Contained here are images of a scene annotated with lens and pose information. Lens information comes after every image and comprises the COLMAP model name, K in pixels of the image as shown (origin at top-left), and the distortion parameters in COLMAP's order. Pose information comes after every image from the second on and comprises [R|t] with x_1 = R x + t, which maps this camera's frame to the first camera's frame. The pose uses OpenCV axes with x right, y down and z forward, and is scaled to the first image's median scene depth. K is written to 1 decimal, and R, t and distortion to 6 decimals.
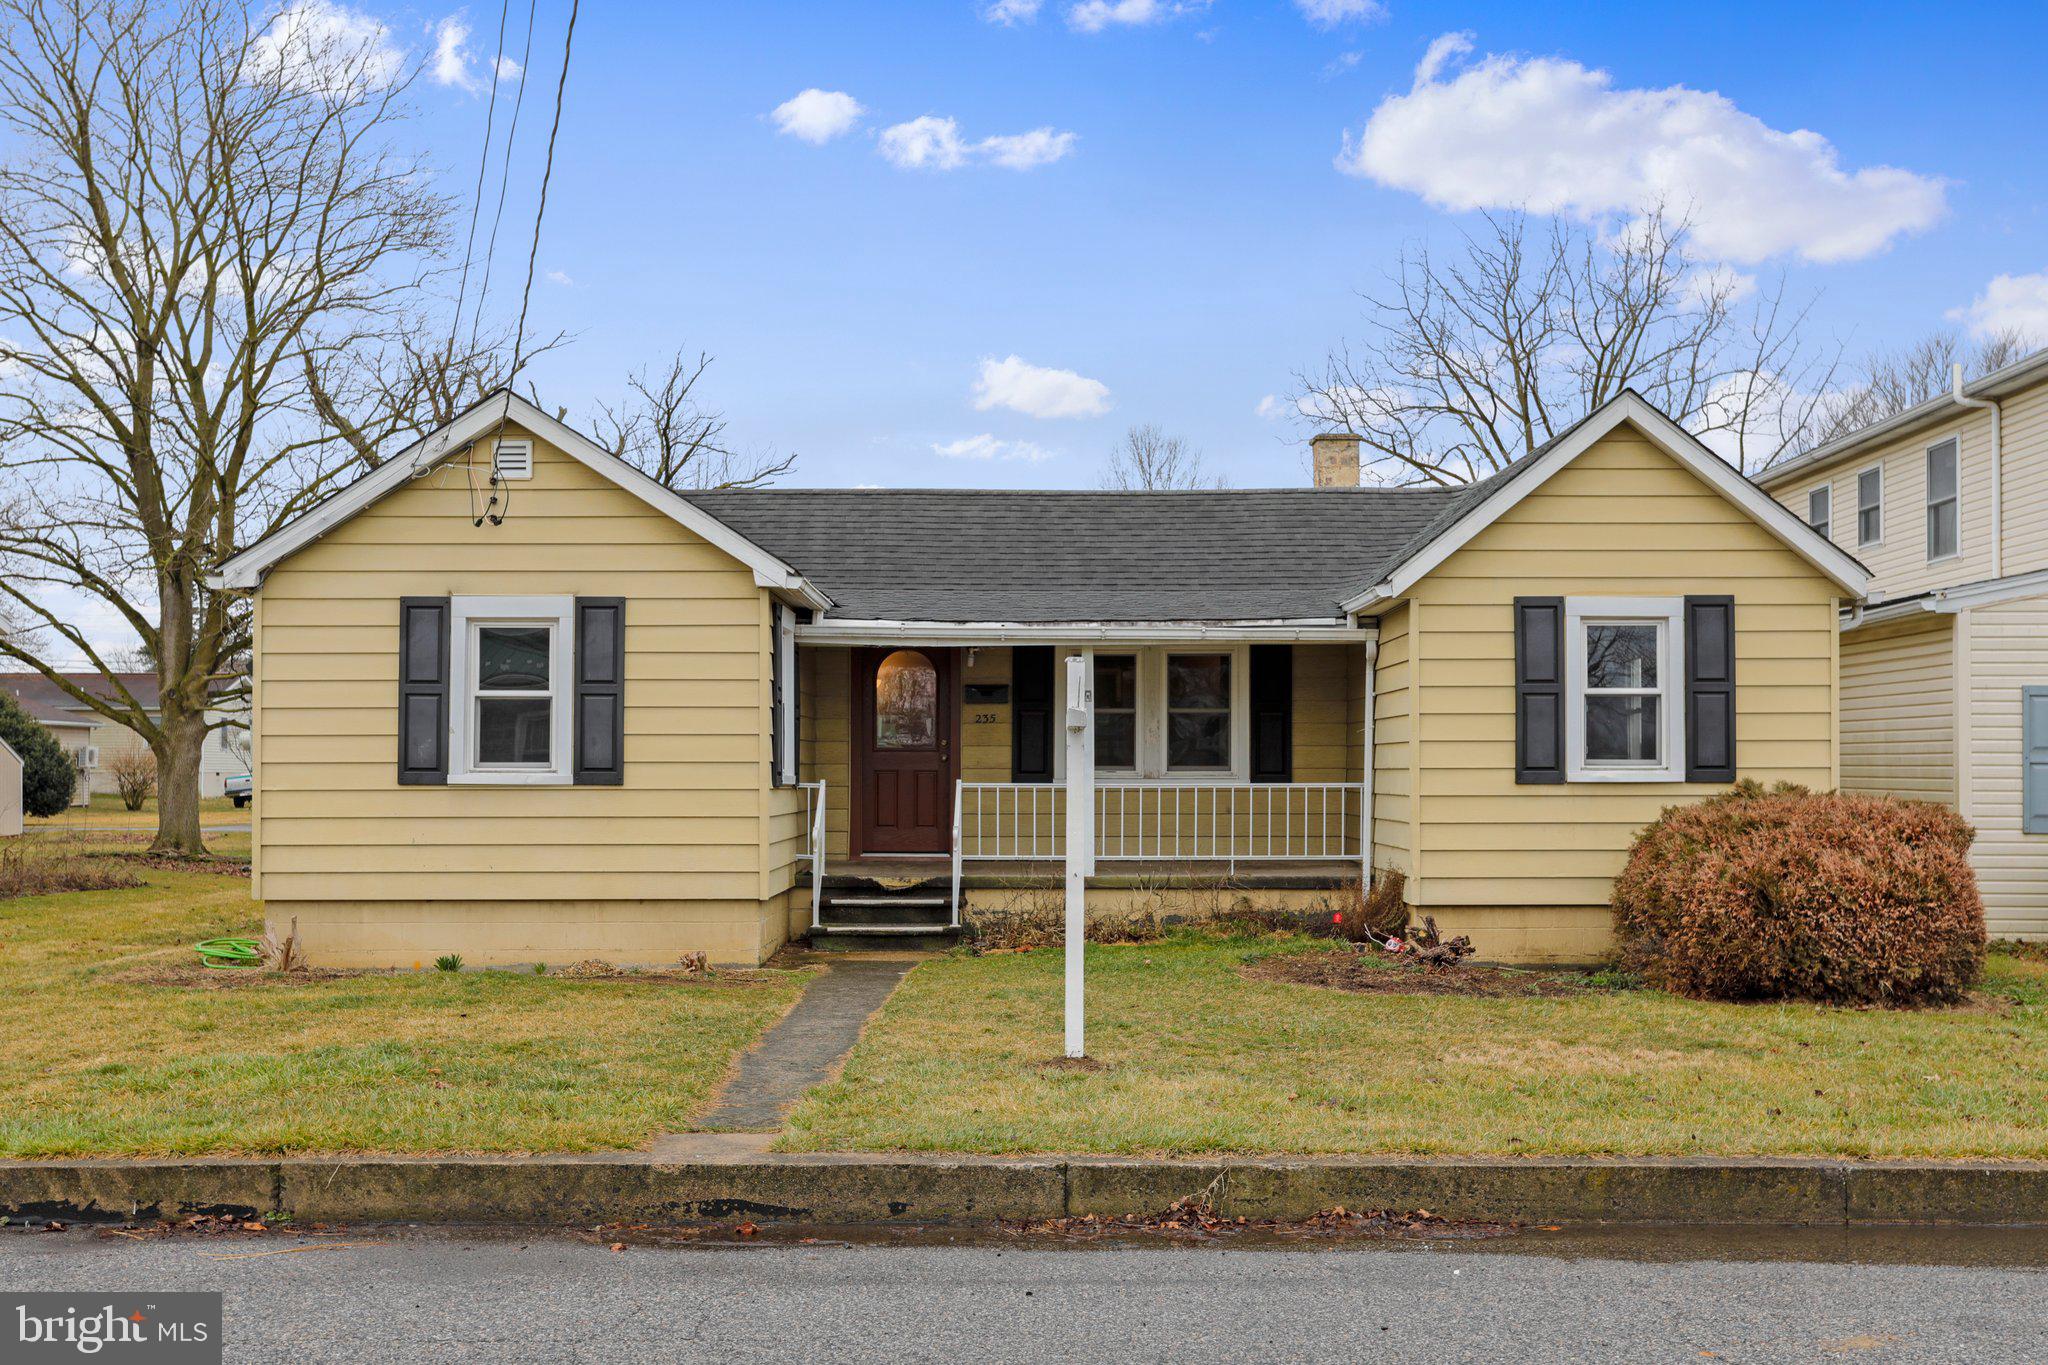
lens RADIAL K [[2211.7, 0, 1031.0], [0, 2211.7, 608.9], [0, 0, 1]] dist [0.011066, 0.016238]
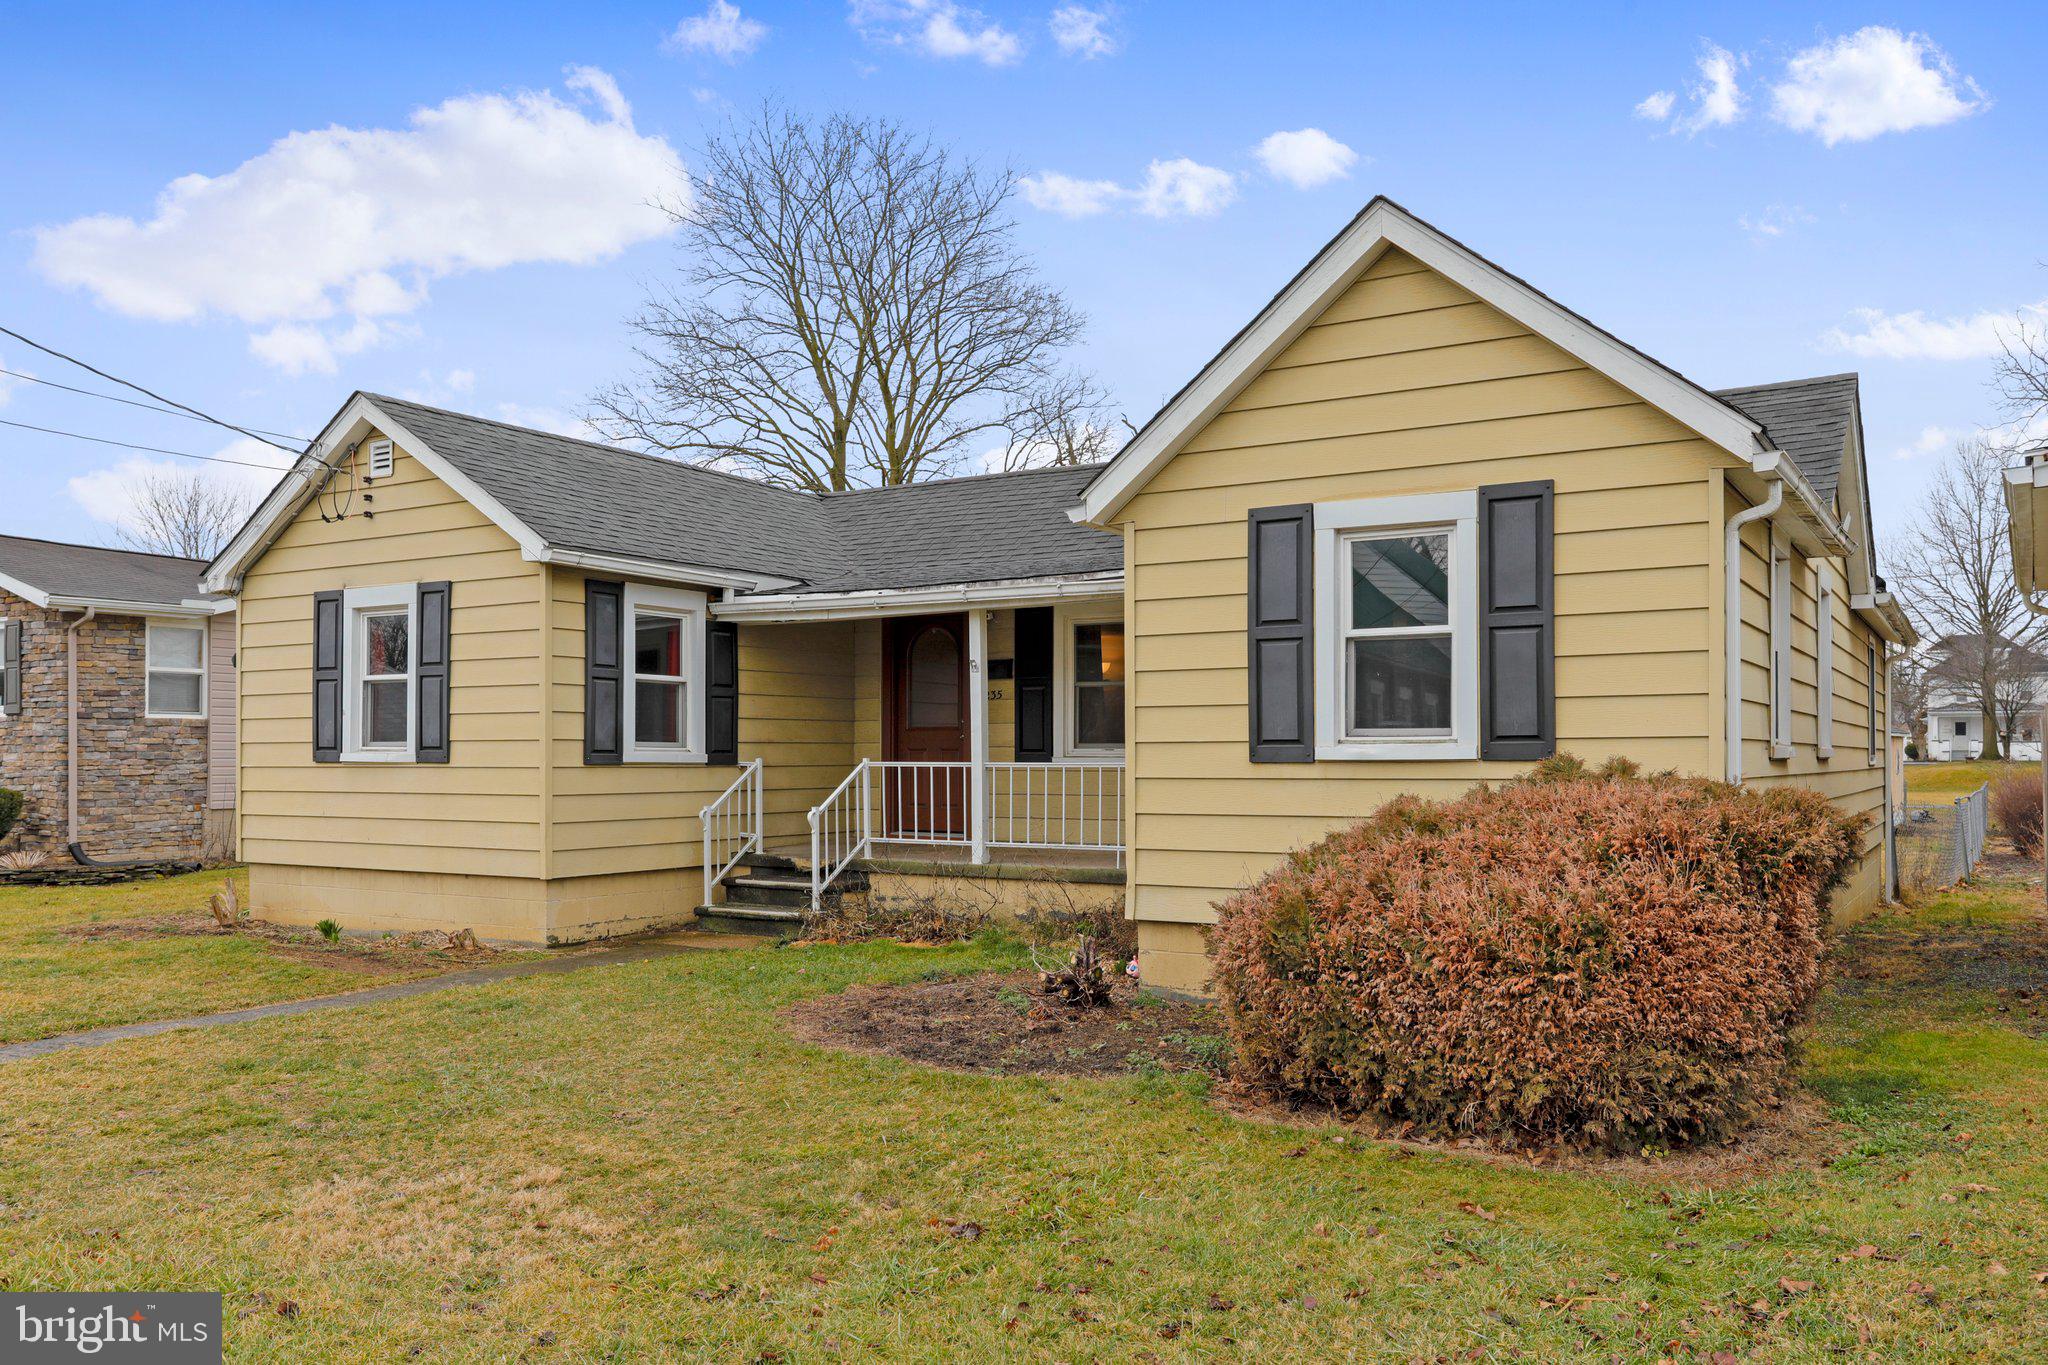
lens RADIAL K [[1601.5, 0, 1024.0], [0, 1601.5, 682.5], [0, 0, 1]] dist [-0.003789, -0.000545]
pose [[0.849030, -0.025447, -0.527731, 0.435299], [0.040163, 0.999058, 0.016441, 0.040456], [0.526815, -0.035155, 0.849252, 0.505580]]
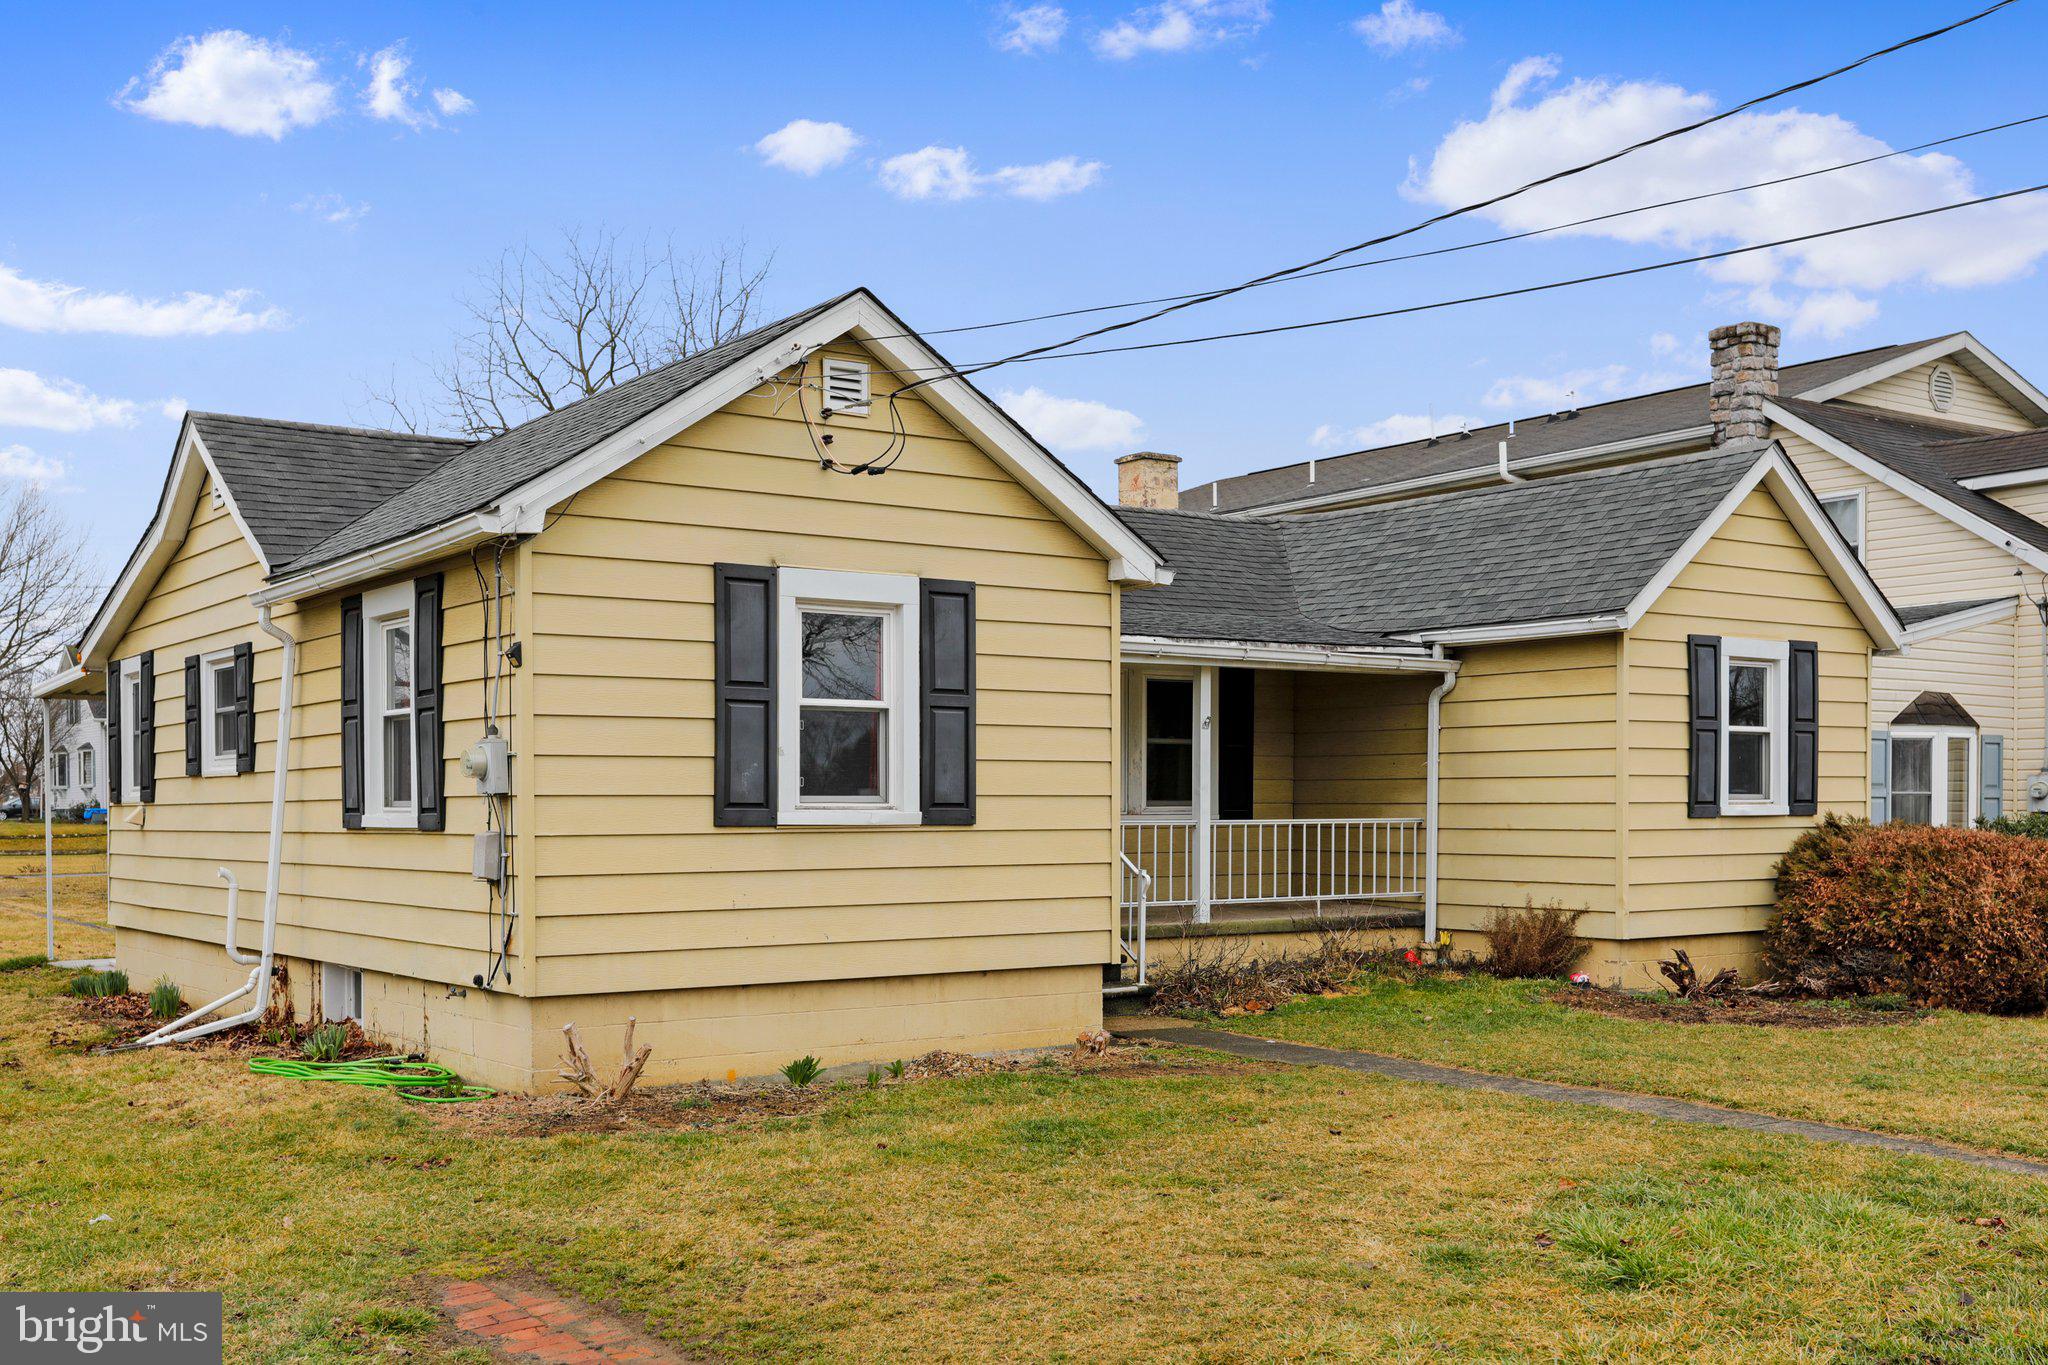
lens RADIAL K [[2124.2, 0, 1026.3], [0, 2124.2, 747.7], [0, 0, 1]] dist [0.003032, 0.008634]
pose [[0.809645, 0.014460, 0.586741, -0.602602], [-0.041141, 0.998636, 0.032160, 0.027710], [-0.585476, -0.050177, 0.809136, 0.385156]]
